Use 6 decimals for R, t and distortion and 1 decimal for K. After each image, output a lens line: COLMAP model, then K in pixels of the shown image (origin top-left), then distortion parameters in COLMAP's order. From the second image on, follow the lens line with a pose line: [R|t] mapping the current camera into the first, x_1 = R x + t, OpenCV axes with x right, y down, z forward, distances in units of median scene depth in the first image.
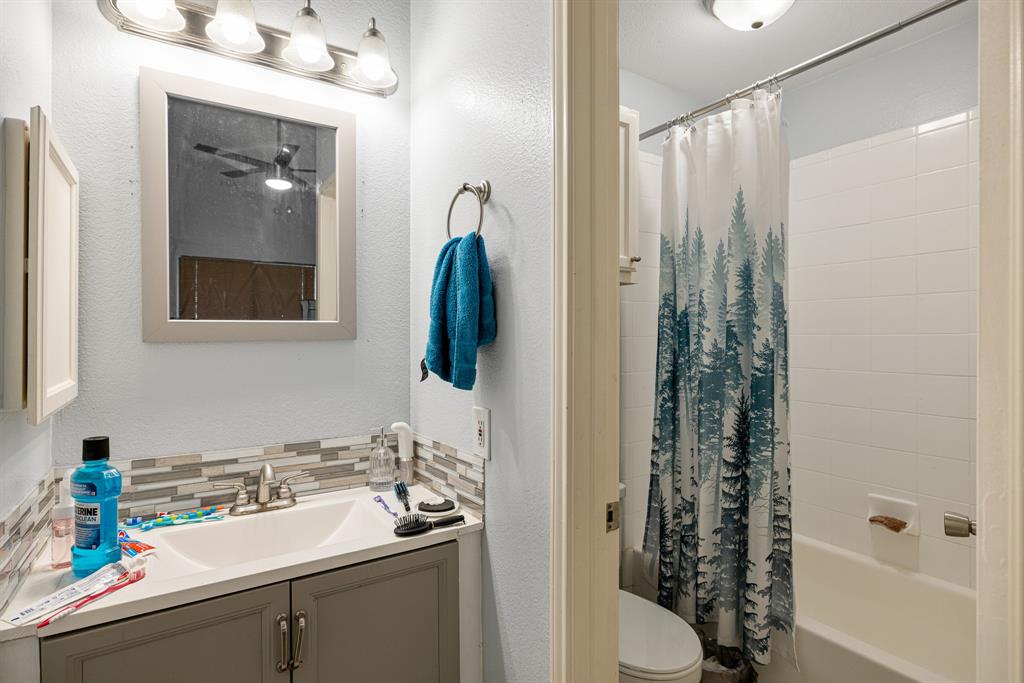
lens RADIAL K [[526.6, 0, 512.0], [0, 526.6, 341.5], [0, 0, 1]] dist [0.001186, 0.000228]
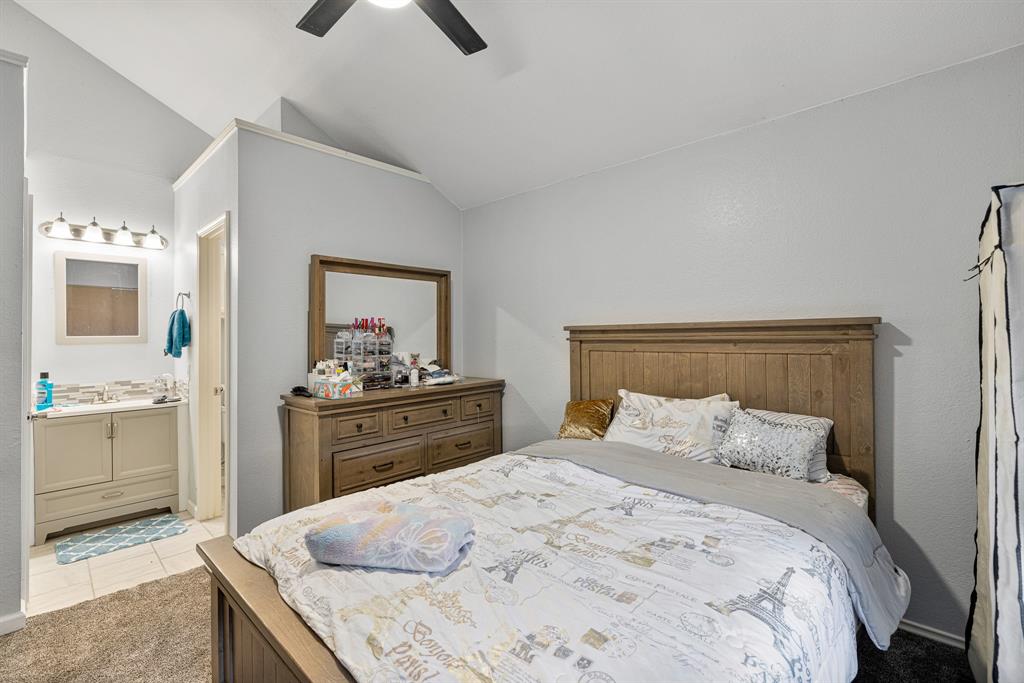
lens RADIAL K [[456.3, 0, 507.6], [0, 456.3, 335.5], [0, 0, 1]] dist [-0.000688, -0.000121]
pose [[0.970040, -0.010294, 0.242726, 1.066003], [0.015148, 0.999721, -0.018139, 0.032243], [-0.242472, 0.021272, 0.969925, -1.966877]]
